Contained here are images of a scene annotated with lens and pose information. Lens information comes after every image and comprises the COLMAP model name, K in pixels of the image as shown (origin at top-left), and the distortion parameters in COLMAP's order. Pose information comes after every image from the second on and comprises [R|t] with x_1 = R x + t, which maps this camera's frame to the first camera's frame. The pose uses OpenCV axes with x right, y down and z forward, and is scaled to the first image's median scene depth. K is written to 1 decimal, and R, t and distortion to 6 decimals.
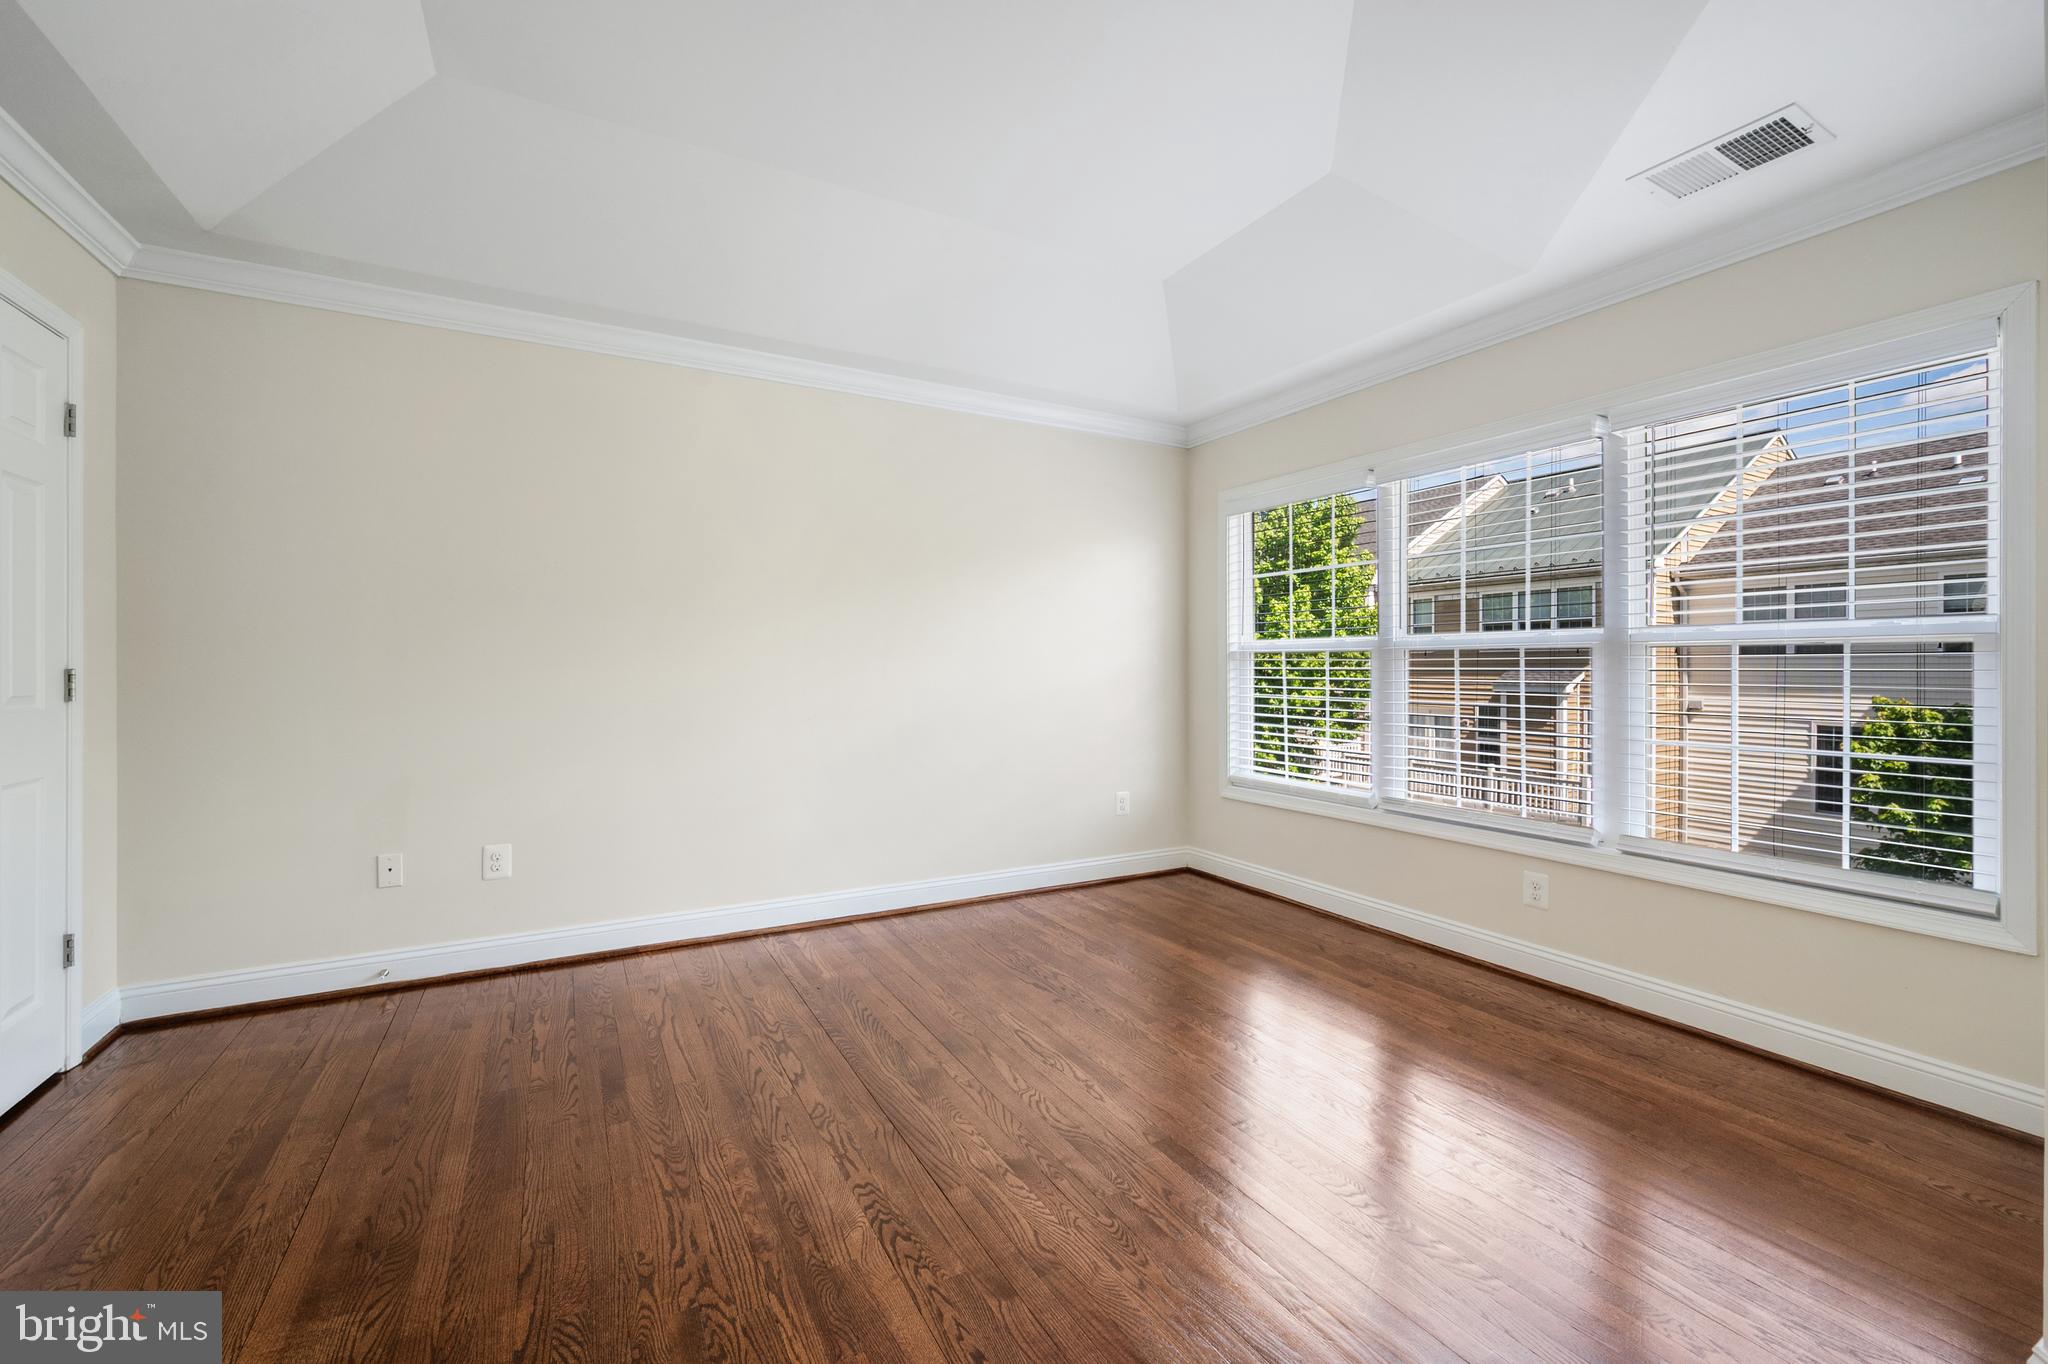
lens RADIAL K [[848.7, 0, 1025.4], [0, 848.7, 675.4], [0, 0, 1]] dist [0.000090, -0.000061]
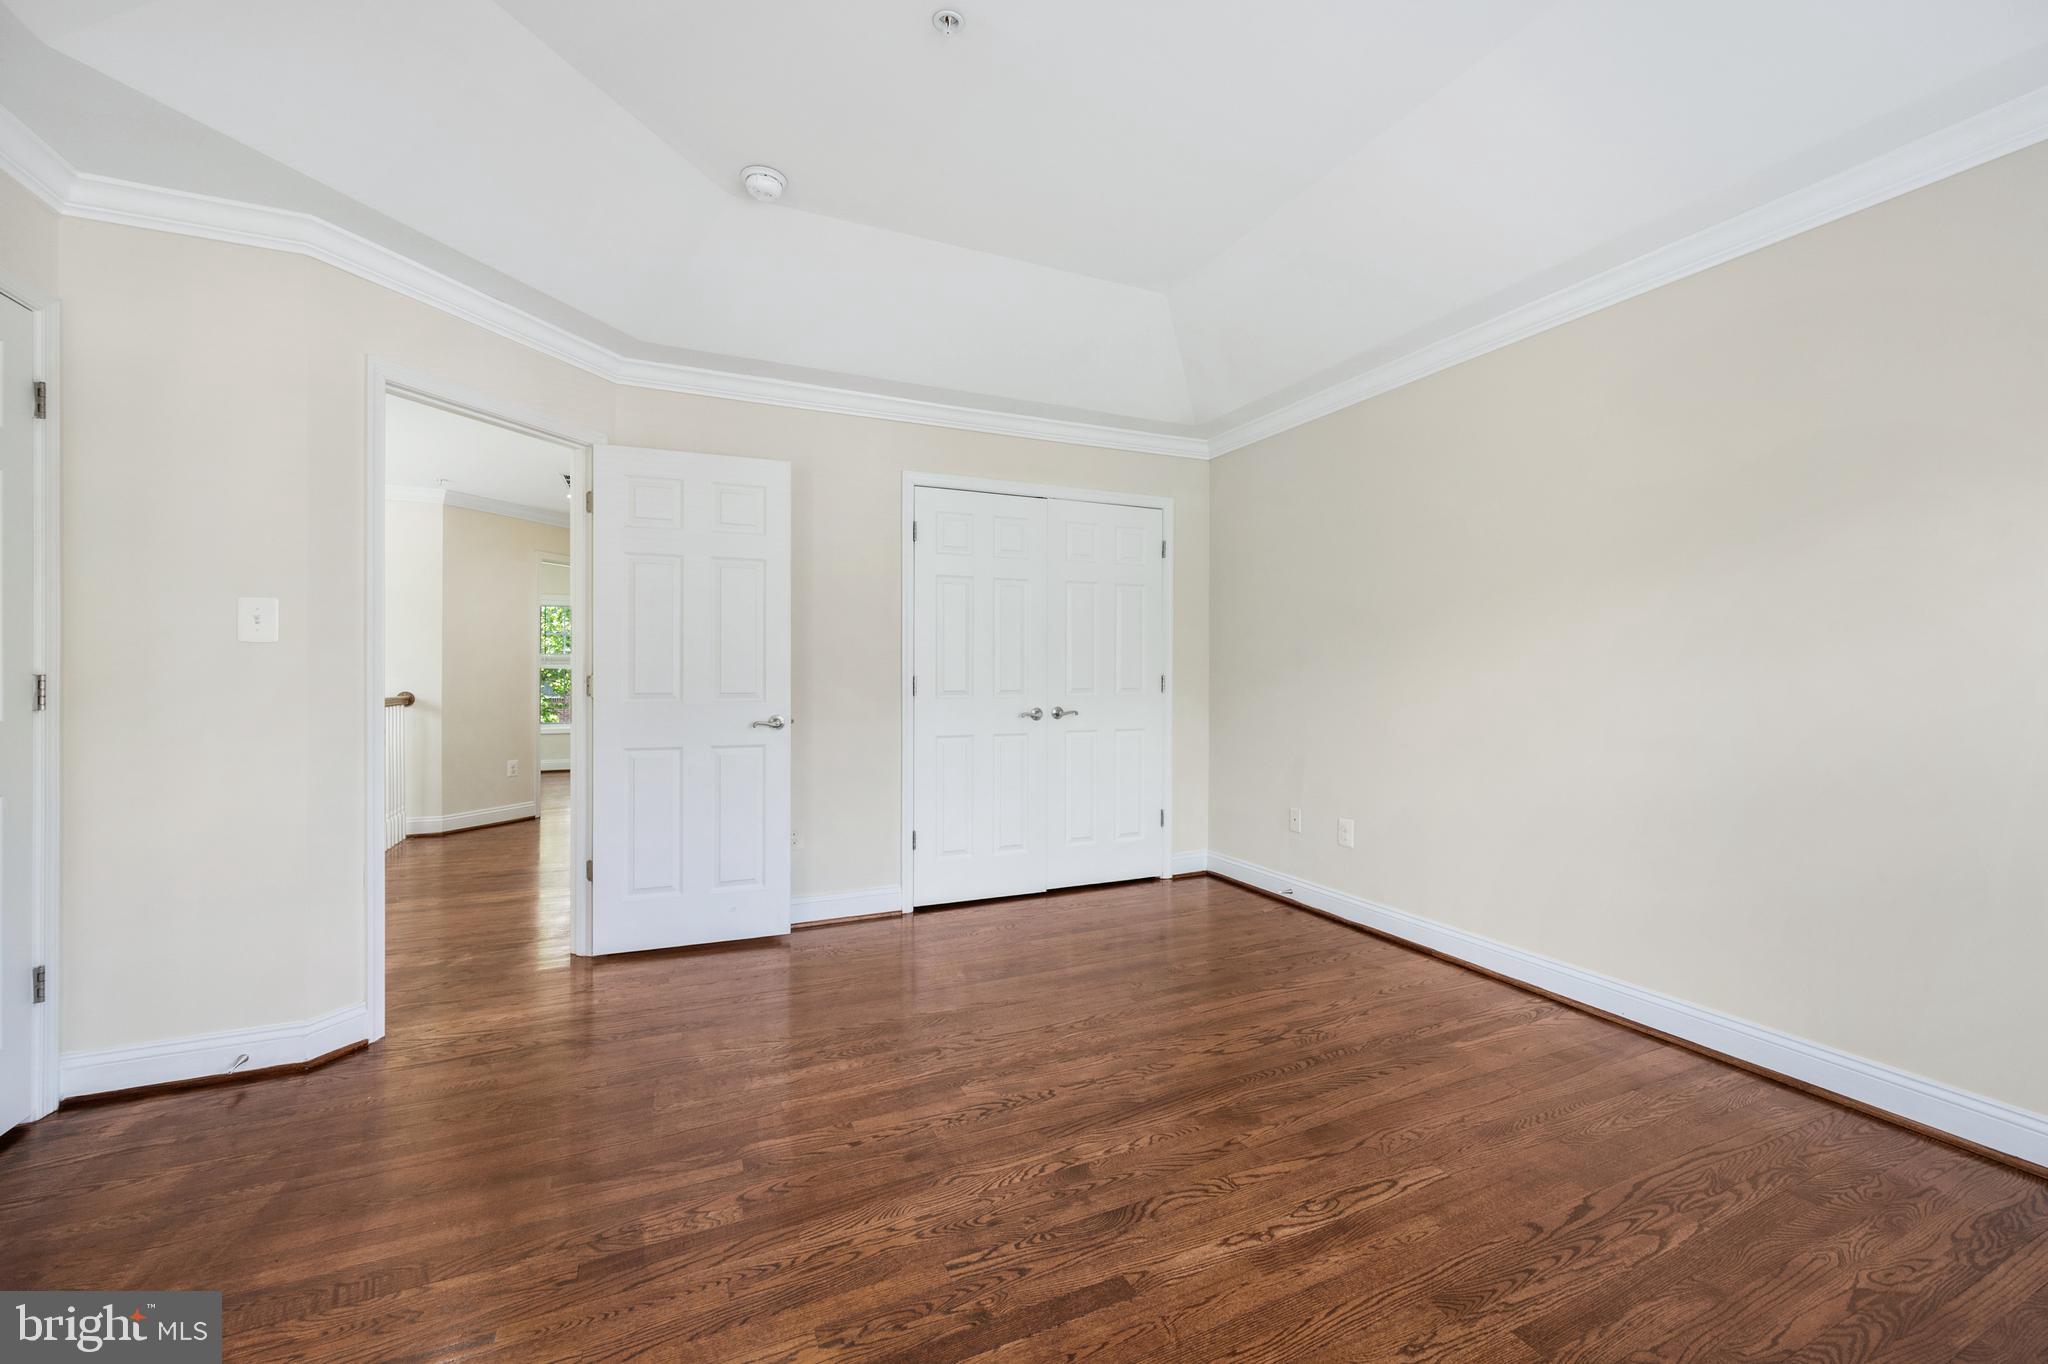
lens RADIAL K [[809.2, 0, 1024.8], [0, 809.2, 666.4], [0, 0, 1]] dist [0.000626, -0.000045]
pose [[-0.076616, -0.009333, -0.997017, 0.697469], [-0.012786, 0.999883, -0.008377, -0.008373], [0.996979, 0.012106, -0.076726, 0.730311]]
